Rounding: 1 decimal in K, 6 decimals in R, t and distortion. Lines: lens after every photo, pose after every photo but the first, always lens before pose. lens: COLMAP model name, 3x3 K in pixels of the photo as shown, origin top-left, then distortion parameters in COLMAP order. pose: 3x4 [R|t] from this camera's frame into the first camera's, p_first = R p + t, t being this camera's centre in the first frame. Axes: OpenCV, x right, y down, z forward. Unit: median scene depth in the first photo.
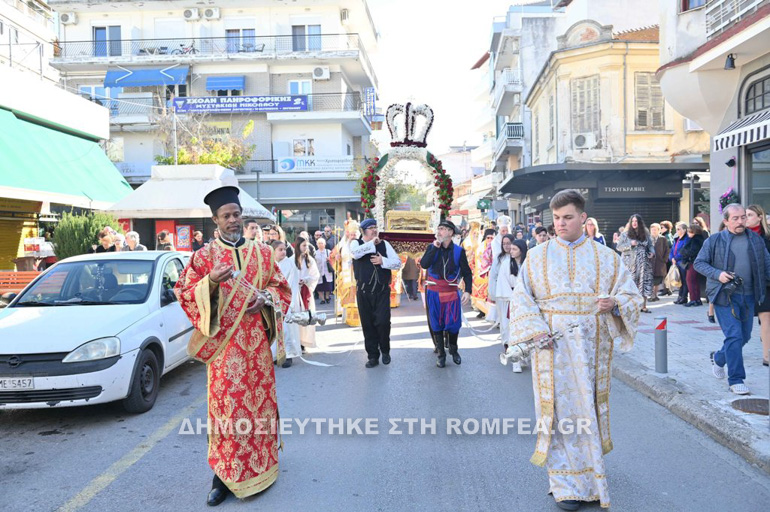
lens RADIAL K [[687.2, 0, 385.0], [0, 687.2, 256.0], [0, 0, 1]] dist [0.000071, 0.000755]
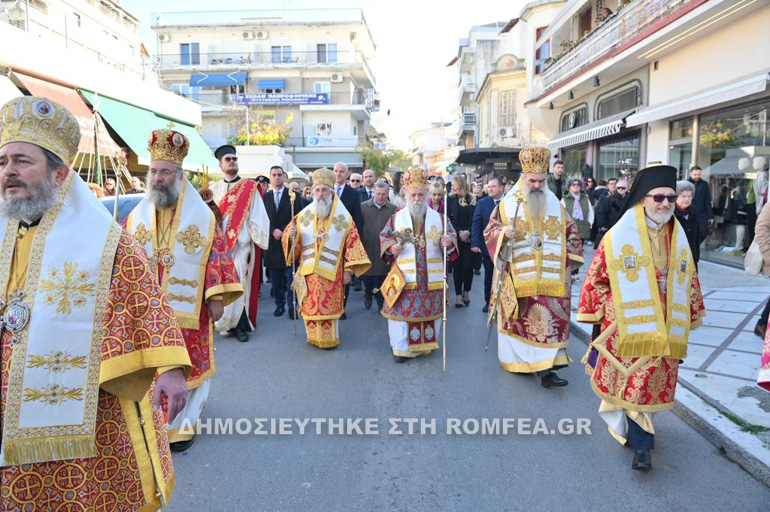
lens RADIAL K [[530.6, 0, 385.0], [0, 530.6, 256.0], [0, 0, 1]] dist [-0.036625, -0.000711]
pose [[0.999853, 0.013926, 0.009976, 0.003509], [-0.014800, 0.995488, 0.093730, 0.003789], [-0.008626, -0.093863, 0.995548, -0.154250]]
